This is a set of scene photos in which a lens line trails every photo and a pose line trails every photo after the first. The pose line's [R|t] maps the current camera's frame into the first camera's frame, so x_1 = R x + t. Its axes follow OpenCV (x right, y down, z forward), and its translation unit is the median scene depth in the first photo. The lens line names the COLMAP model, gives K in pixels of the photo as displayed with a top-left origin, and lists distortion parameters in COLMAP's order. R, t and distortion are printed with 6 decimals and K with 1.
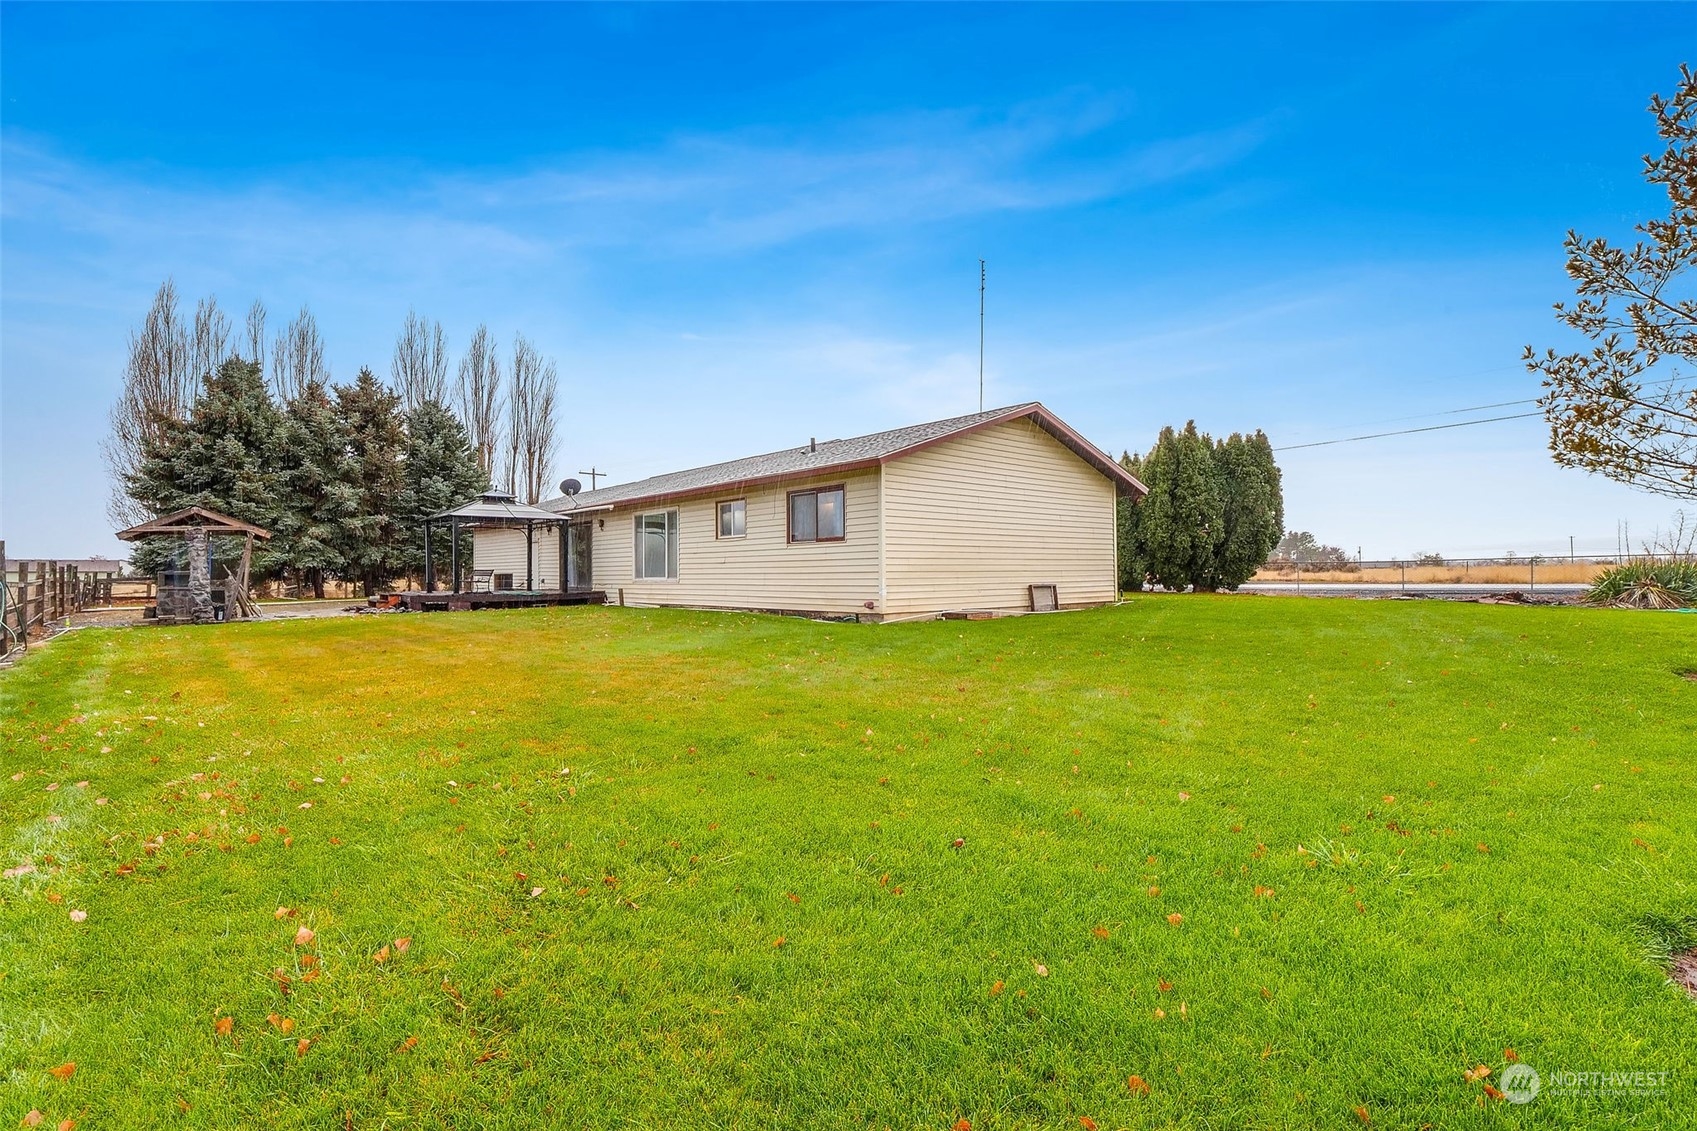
lens RADIAL K [[817.5, 0, 848.7], [0, 817.5, 565.1], [0, 0, 1]] dist [-0.012954, -0.001587]
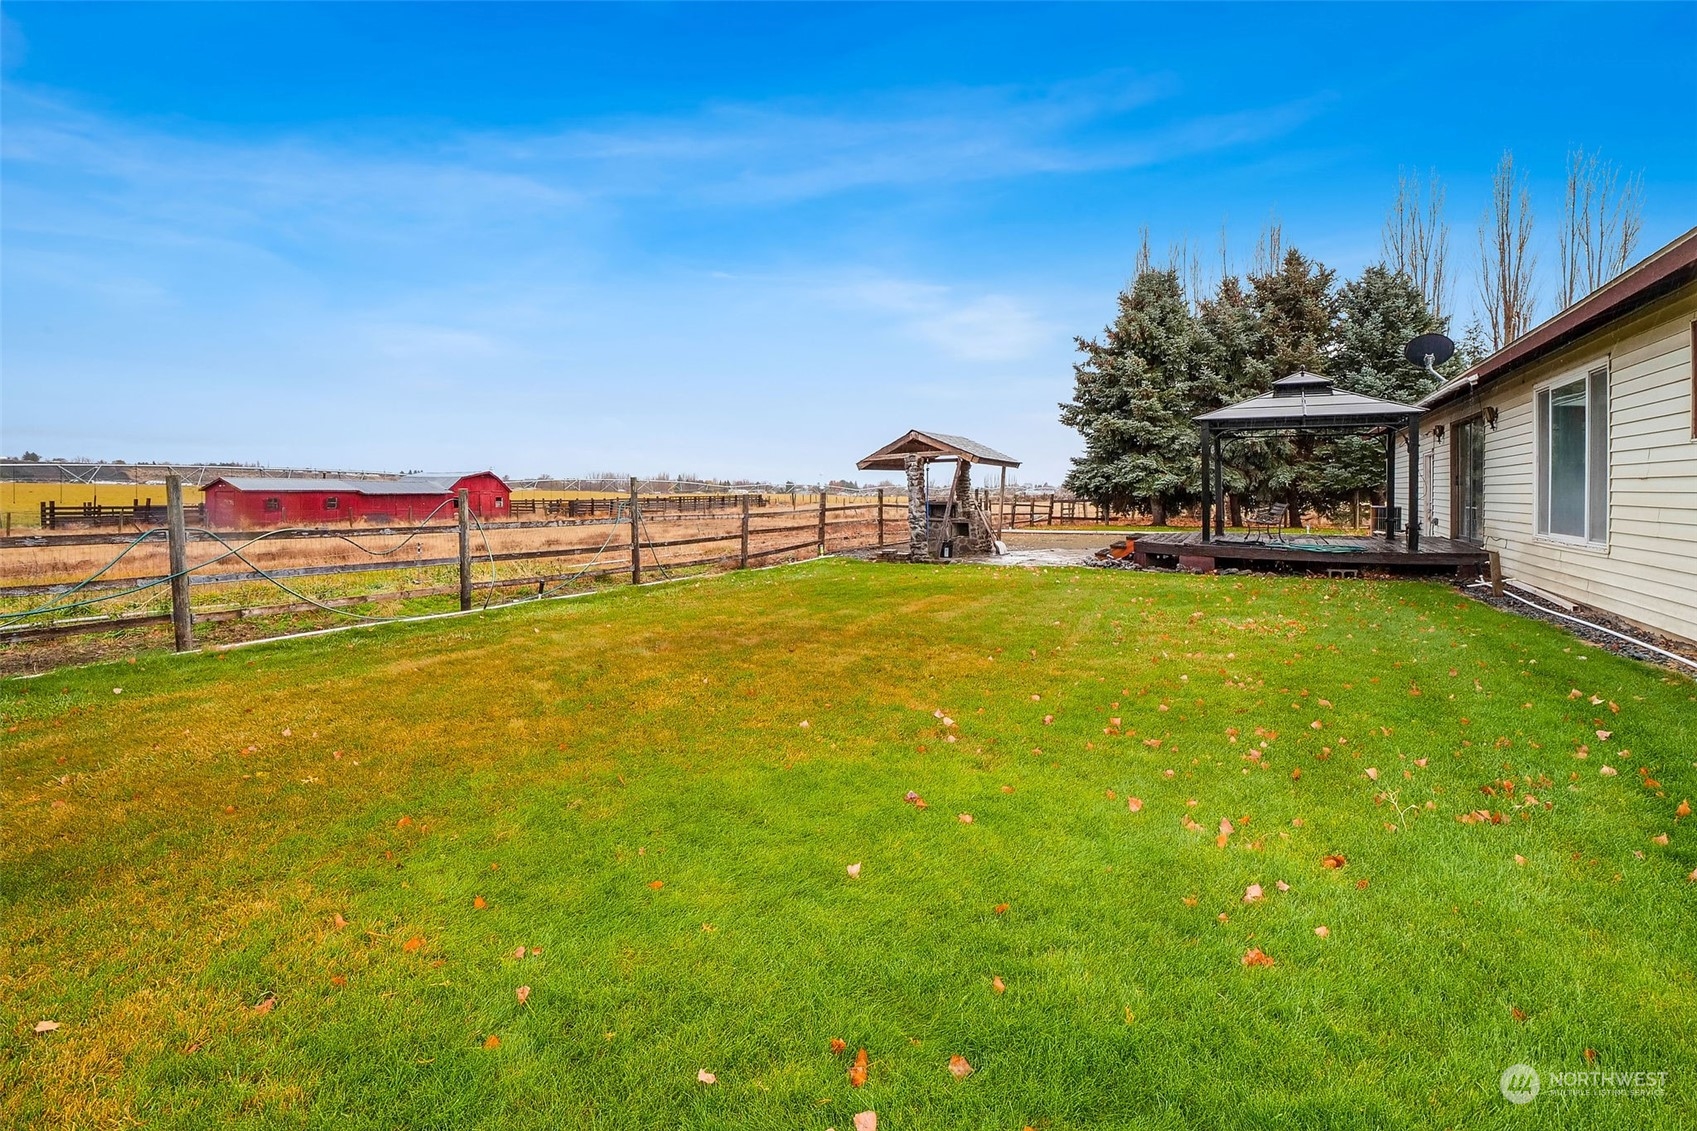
lens RADIAL K [[817.5, 0, 837.0], [0, 817.5, 488.6], [0, 0, 1]] dist [-0.012954, -0.001587]
pose [[0.354117, 0.005703, -0.935184, 0.009898], [0.003684, 0.999965, 0.007493, -0.008357], [0.935194, -0.006098, 0.354084, 0.325201]]
